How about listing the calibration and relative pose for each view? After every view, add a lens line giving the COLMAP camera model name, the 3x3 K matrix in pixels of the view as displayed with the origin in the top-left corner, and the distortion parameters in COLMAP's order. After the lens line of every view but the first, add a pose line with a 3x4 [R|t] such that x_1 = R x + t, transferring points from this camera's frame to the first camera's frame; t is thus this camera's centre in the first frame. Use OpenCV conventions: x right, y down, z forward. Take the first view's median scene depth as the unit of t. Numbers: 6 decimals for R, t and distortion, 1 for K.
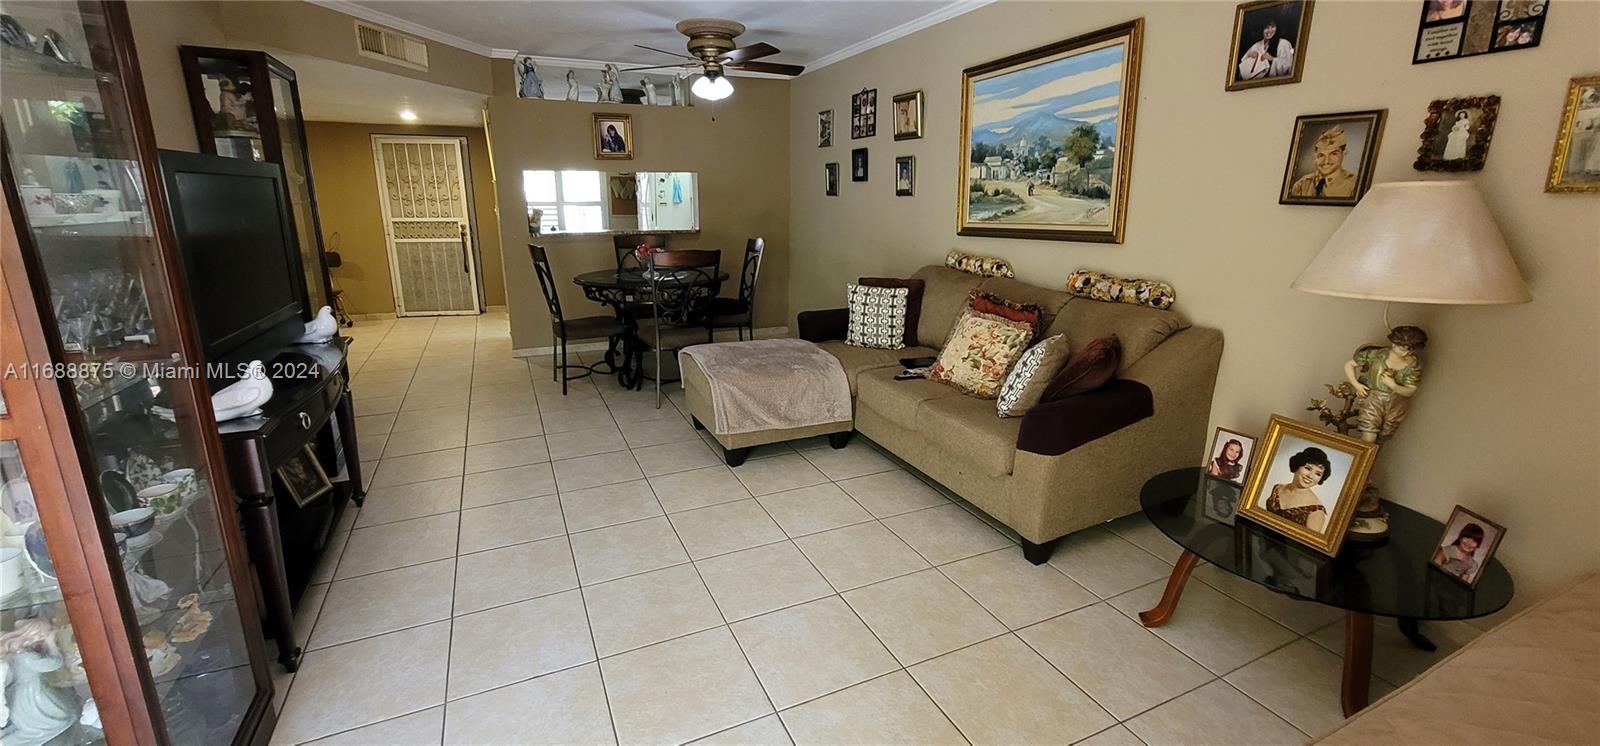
lens RADIAL K [[653.7, 0, 793.3], [0, 653.7, 359.7], [0, 0, 1]] dist [-0.010815, 0.000590]
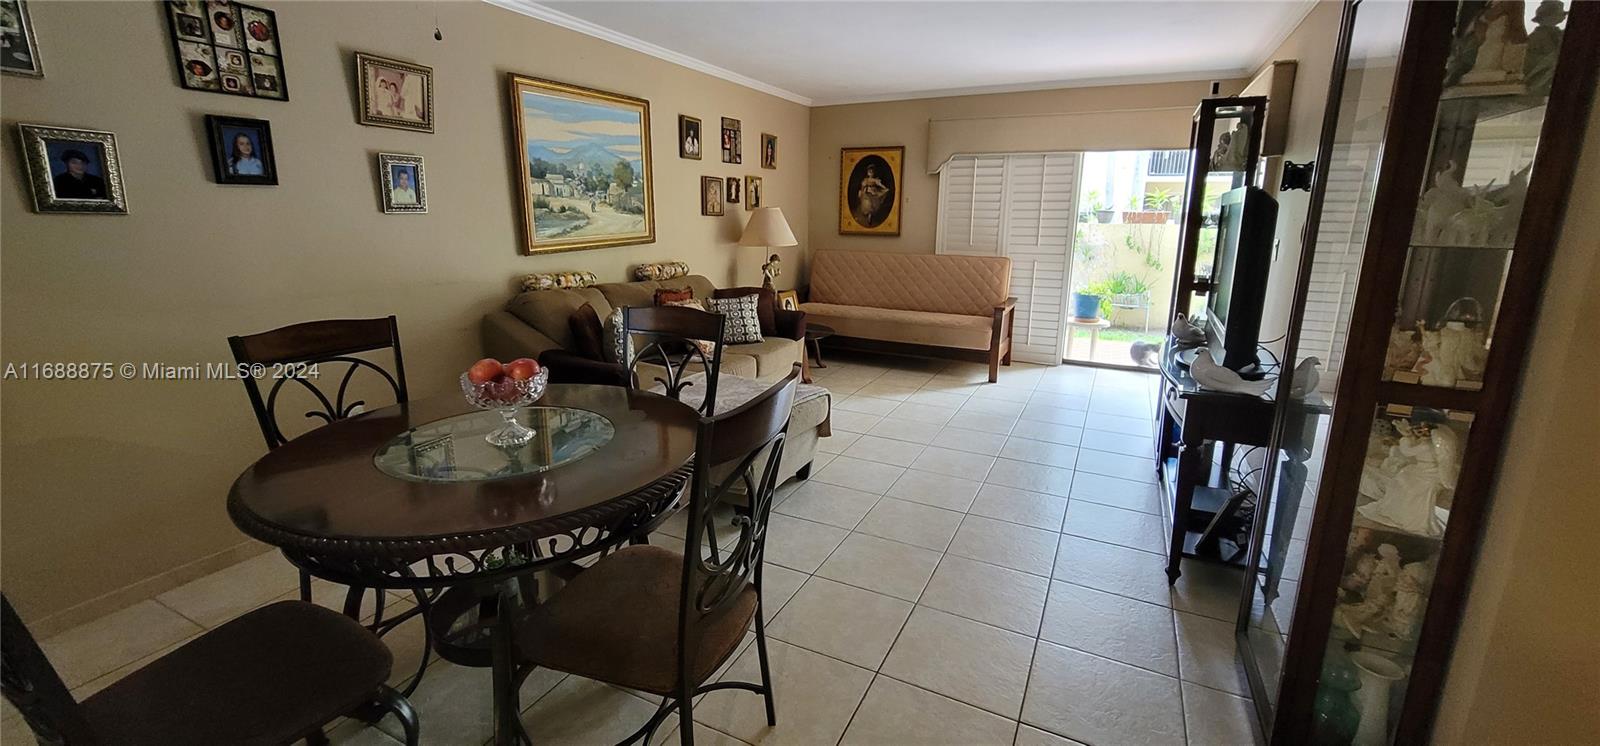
lens RADIAL K [[653.7, 0, 791.8], [0, 653.7, 361.9], [0, 0, 1]] dist [-0.010815, 0.000590]
pose [[-0.629206, -0.184155, 0.755107, -0.768773], [0.178940, 0.911106, 0.371305, -0.363397], [-0.756360, 0.368746, -0.540321, 1.406533]]
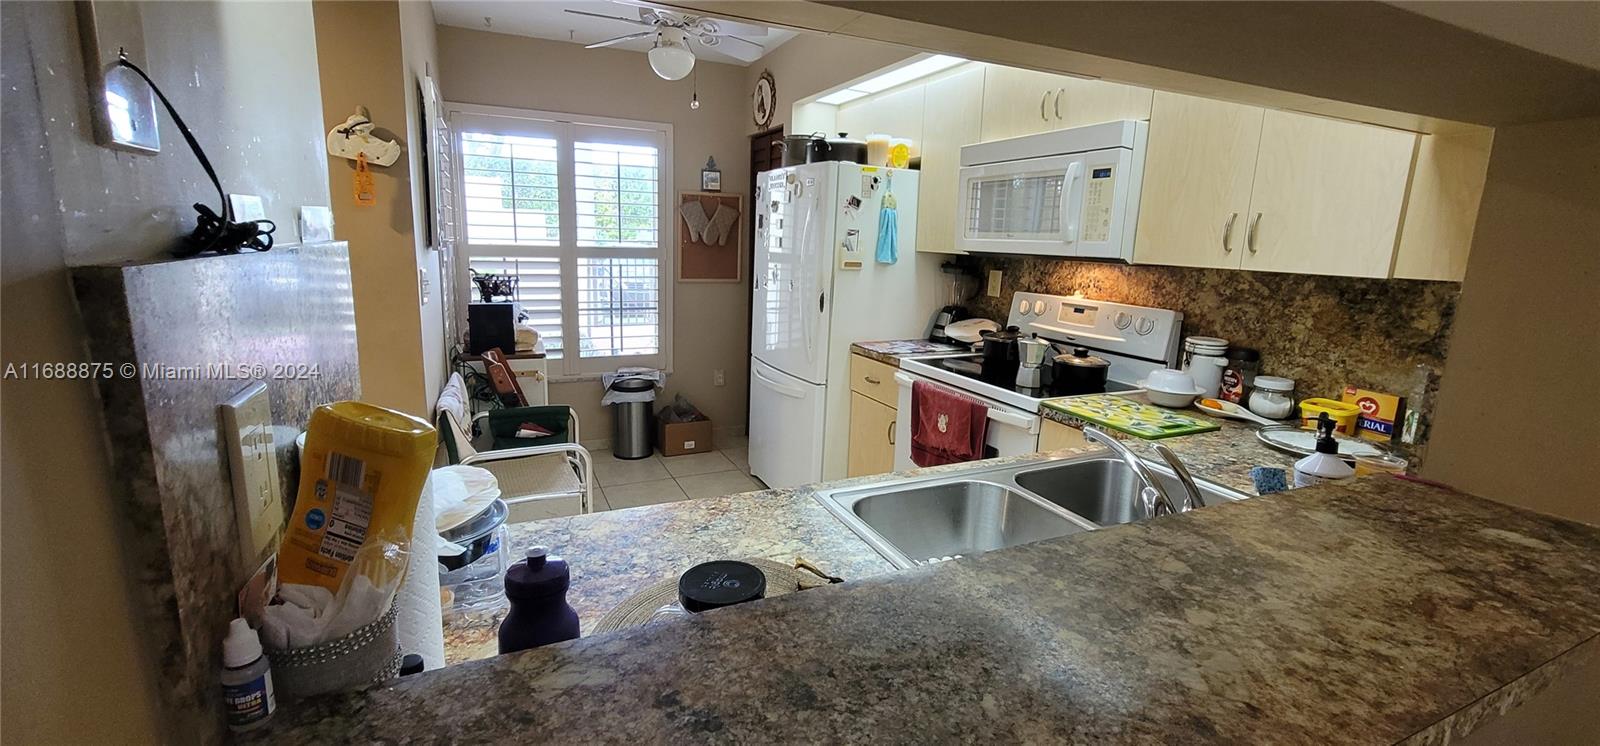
lens RADIAL K [[653.7, 0, 788.7], [0, 653.7, 351.2], [0, 0, 1]] dist [-0.010815, 0.000590]
pose [[0.999647, 0.026245, 0.004146, -0.530285], [-0.025898, 0.997296, -0.068776, -0.370052], [-0.005939, 0.068644, 0.997624, 1.436575]]
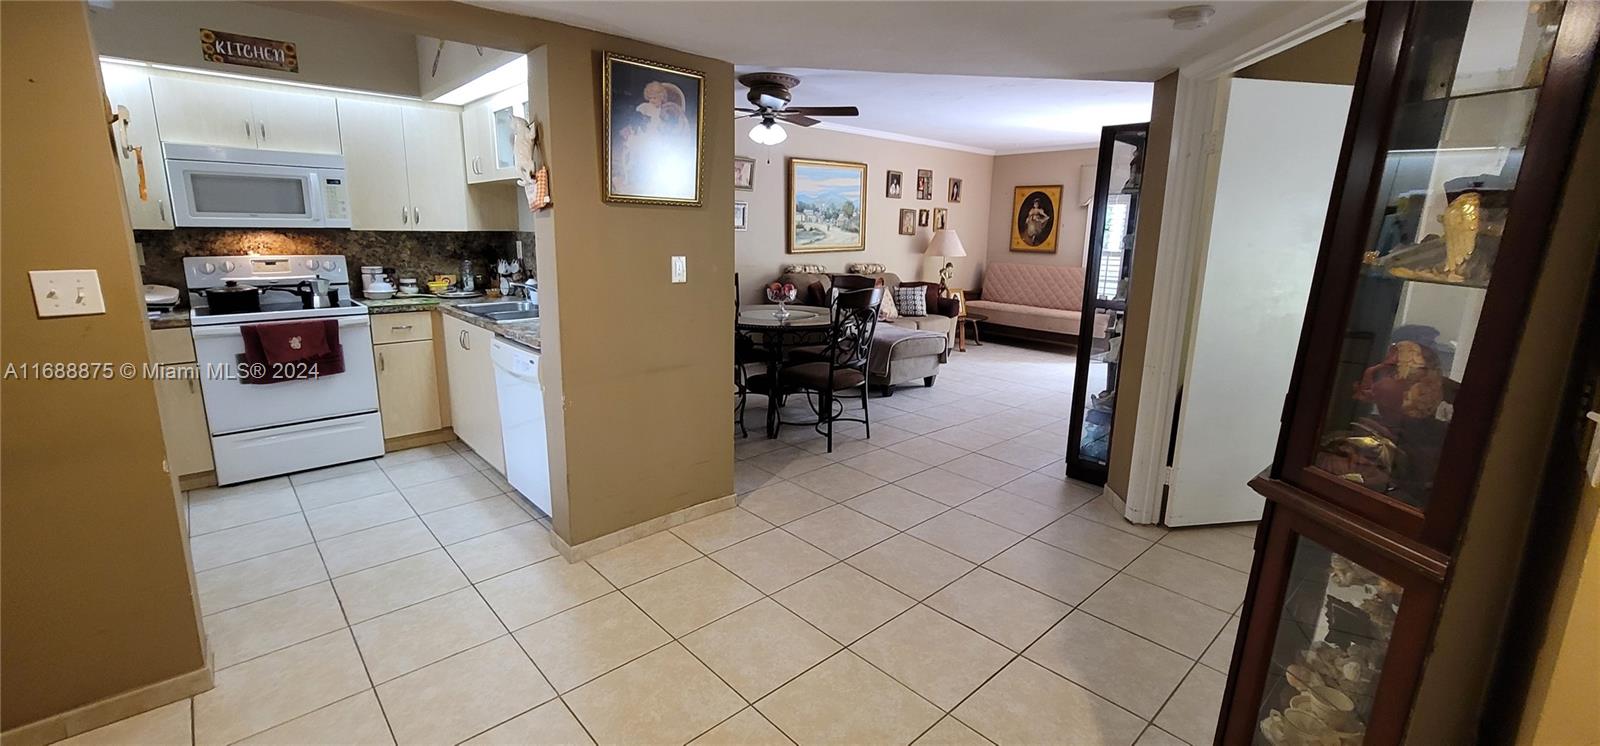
lens RADIAL K [[653.7, 0, 796.8], [0, 653.7, 366.1], [0, 0, 1]] dist [-0.010815, 0.000590]
pose [[-0.313375, -0.206059, 0.927003, -1.501316], [0.210323, 0.936871, 0.279353, -0.427595], [-0.926045, 0.282512, -0.250253, 1.644484]]
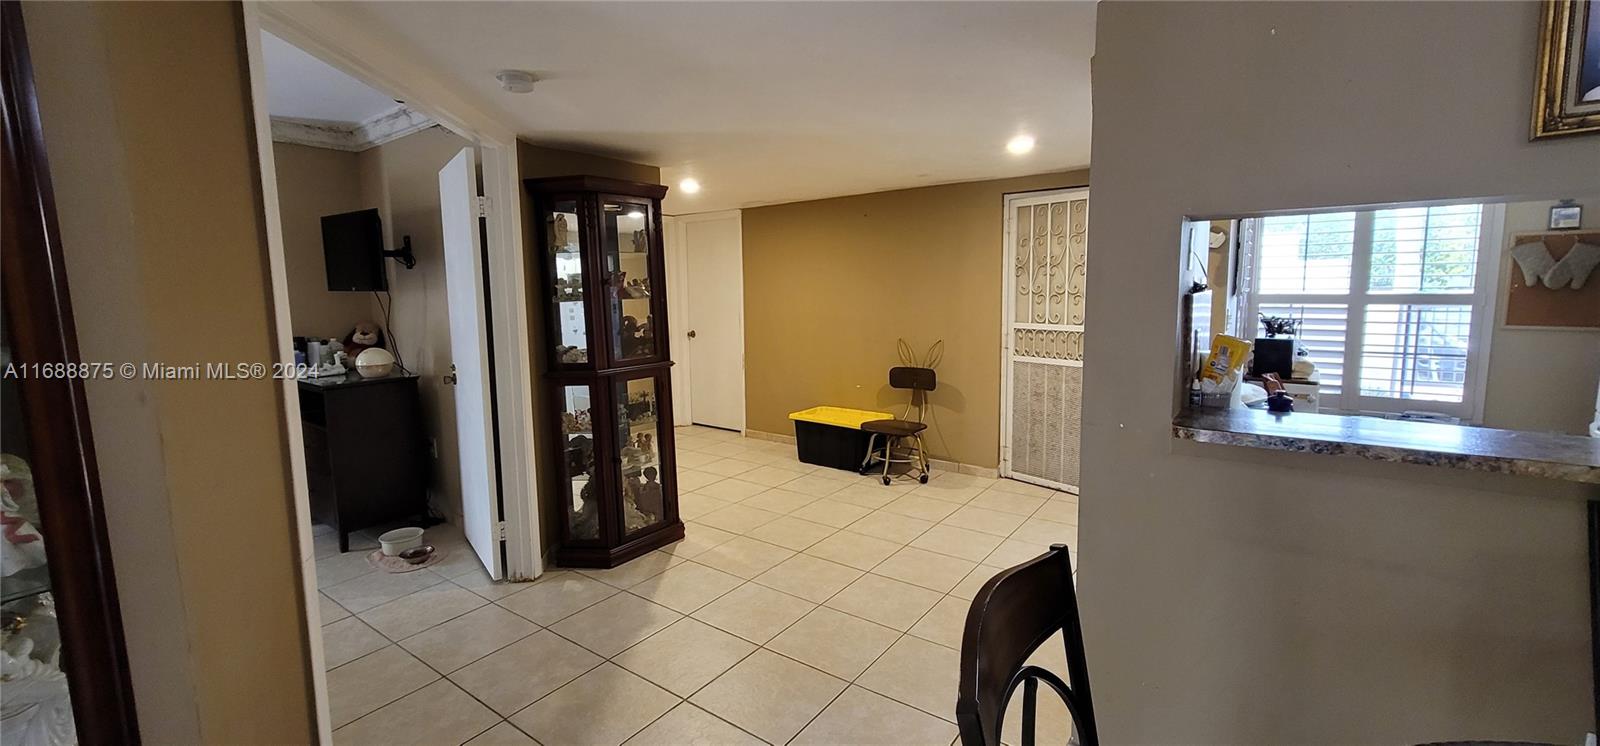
lens RADIAL K [[653.7, 0, 786.8], [0, 653.7, 362.1], [0, 0, 1]] dist [-0.010815, 0.000590]
pose [[0.477746, 0.090604, -0.873813, -0.344851], [-0.193075, 0.981176, -0.003826, -0.277523], [0.857018, 0.170539, 0.486246, 1.045964]]
